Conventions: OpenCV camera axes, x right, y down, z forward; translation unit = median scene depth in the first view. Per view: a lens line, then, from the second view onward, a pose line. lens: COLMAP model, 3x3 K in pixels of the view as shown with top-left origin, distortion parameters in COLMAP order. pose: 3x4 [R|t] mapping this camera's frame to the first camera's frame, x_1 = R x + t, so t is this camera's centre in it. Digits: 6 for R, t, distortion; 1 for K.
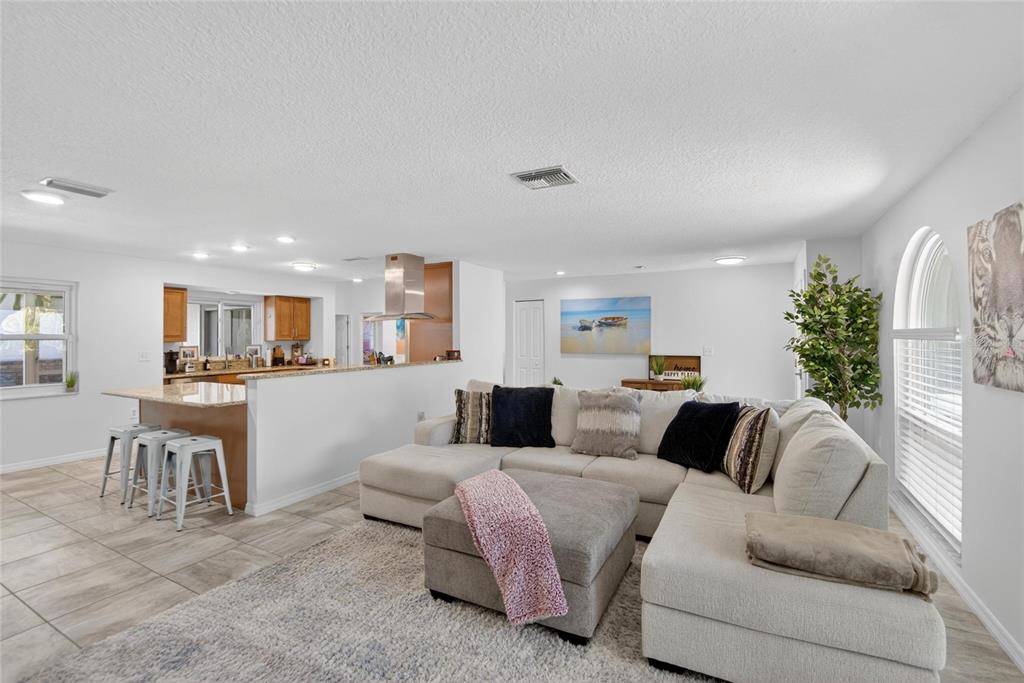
lens RADIAL K [[456.0, 0, 510.0], [0, 456.0, 334.1], [0, 0, 1]] dist [-0.033896, 0.000367]
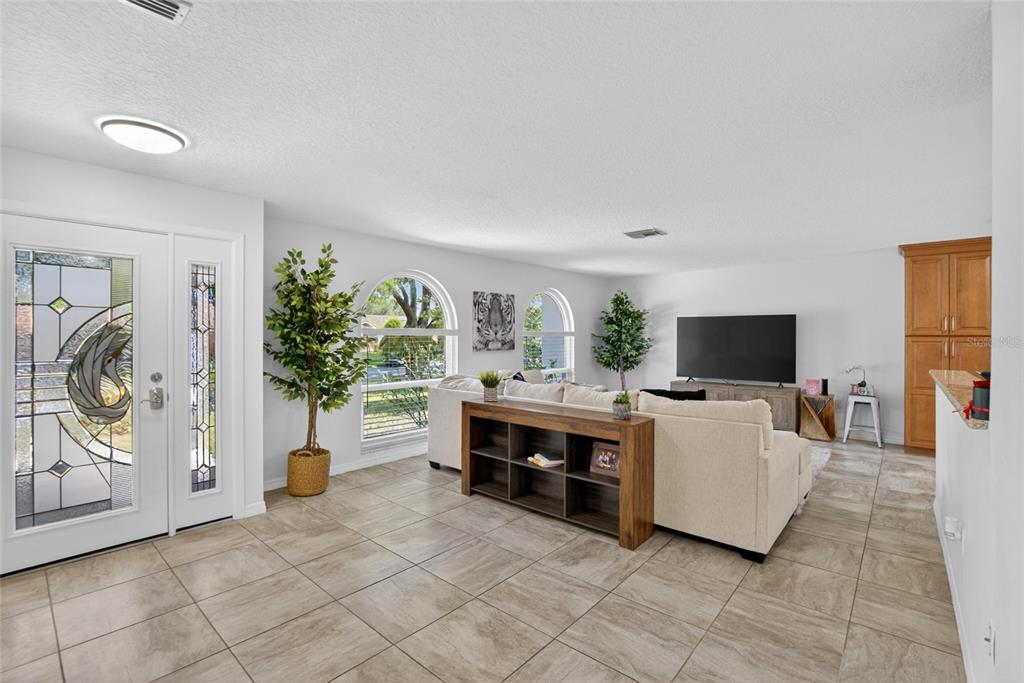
lens RADIAL K [[455.8, 0, 507.0], [0, 455.8, 340.1], [0, 0, 1]] dist [-0.040946, 0.006600]
pose [[-0.971838, -0.000396, 0.235649, 0.074586], [0.000693, 0.999989, 0.004538, 0.010236], [-0.235648, 0.004573, -0.971828, 1.142901]]
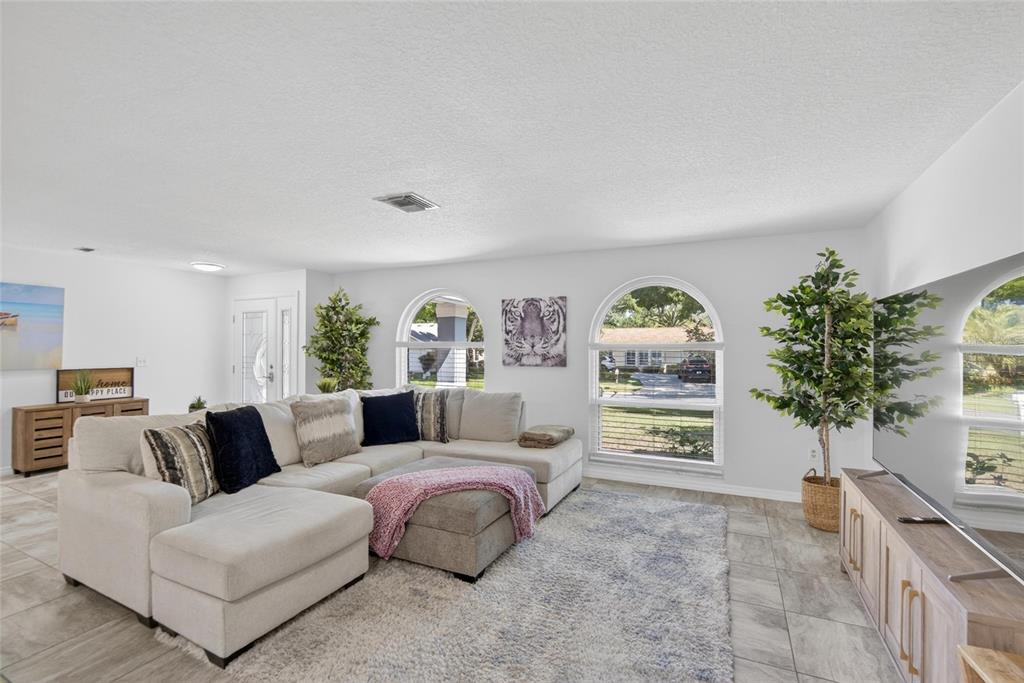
lens RADIAL K [[460.4, 0, 510.9], [0, 460.4, 343.2], [0, 0, 1]] dist [-0.033034, 0.000280]
pose [[-0.046305, 0.011129, 0.998865, -0.451969], [-0.010577, 0.999876, -0.011631, 0.005735], [-0.998871, -0.011103, -0.046182, 0.340932]]
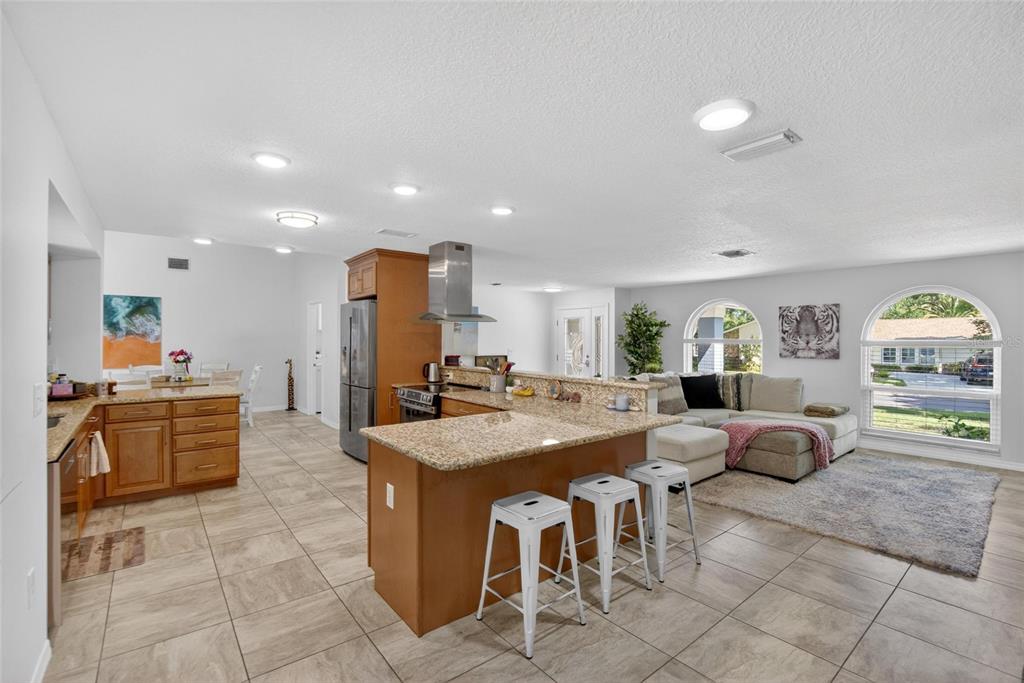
lens RADIAL K [[455.8, 0, 507.0], [0, 455.8, 340.1], [0, 0, 1]] dist [-0.040946, 0.006600]
pose [[0.396169, 0.004622, 0.918166, -0.817167], [-0.011769, 0.999931, 0.000044, 0.003142], [-0.918102, -0.010823, 0.396196, 0.478811]]
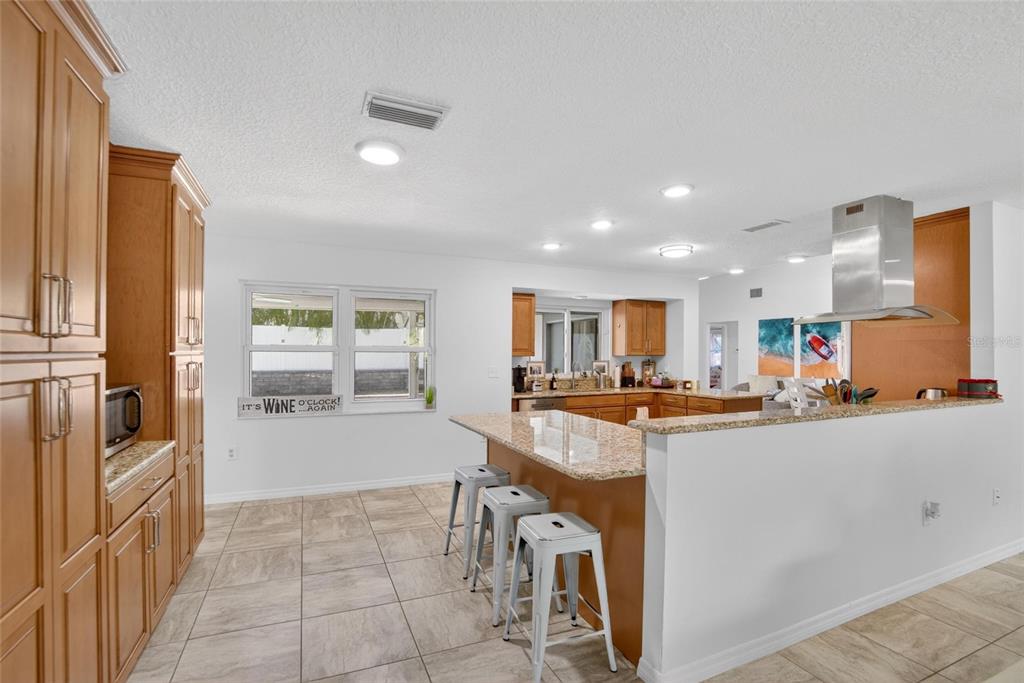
lens RADIAL K [[464.5, 0, 502.0], [0, 464.5, 350.7], [0, 0, 1]] dist [-0.033796, 0.000023]
pose [[0.780375, 0.004849, -0.625293, -0.199161], [-0.003854, 0.999988, 0.002946, 0.004070], [0.625300, 0.000111, 0.780384, 0.248293]]
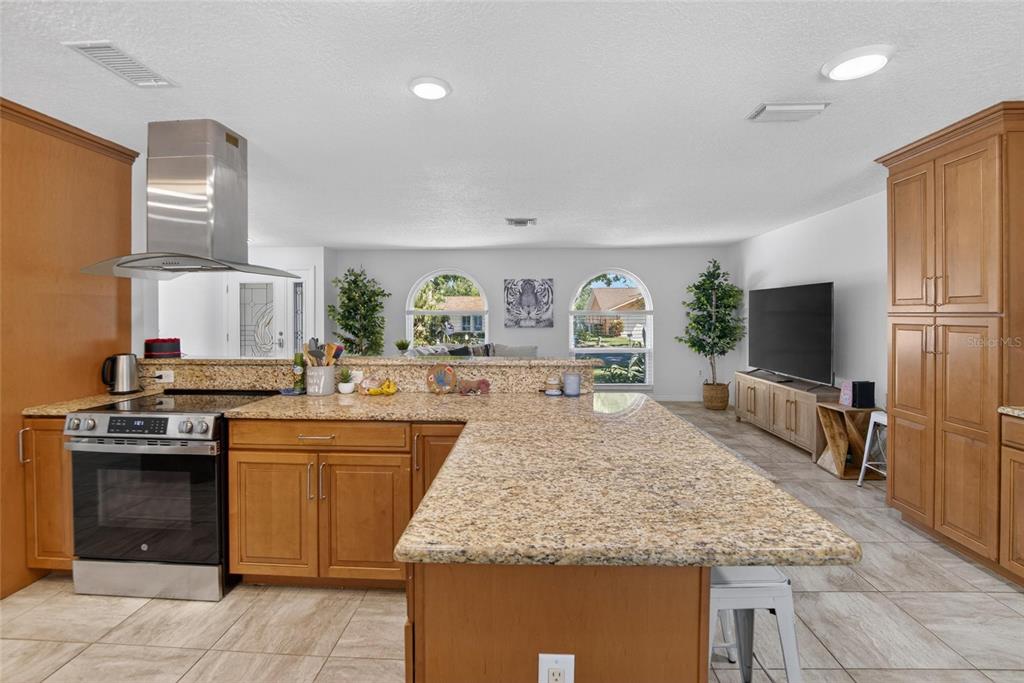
lens RADIAL K [[465.1, 0, 512.8], [0, 465.1, 314.4], [0, 0, 1]] dist [-0.025757, 0.000230]
pose [[-0.435079, 0.004622, 0.900380, -0.654373], [-0.001099, 0.999983, -0.005664, 0.010291], [-0.900392, -0.003454, -0.435067, 0.776636]]
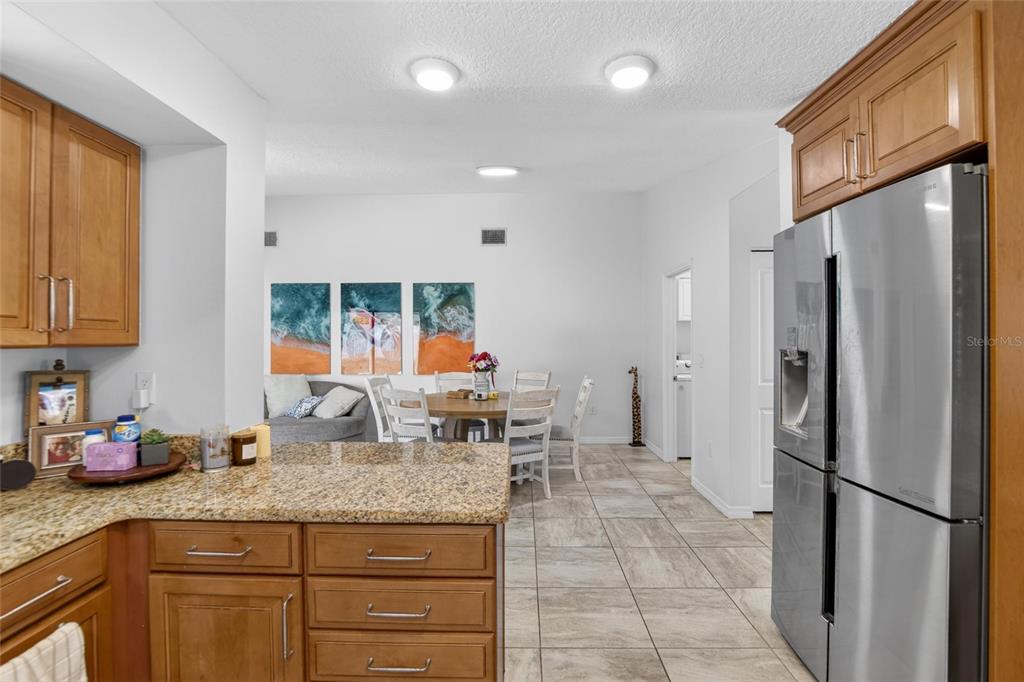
lens RADIAL K [[464.7, 0, 512.2], [0, 464.7, 338.0], [0, 0, 1]] dist [-0.032223, 0.000027]
pose [[0.891879, 0.001983, 0.452270, -0.467193], [-0.002948, 0.999995, 0.001429, 0.010743], [-0.452265, -0.002608, 0.891880, 0.899079]]
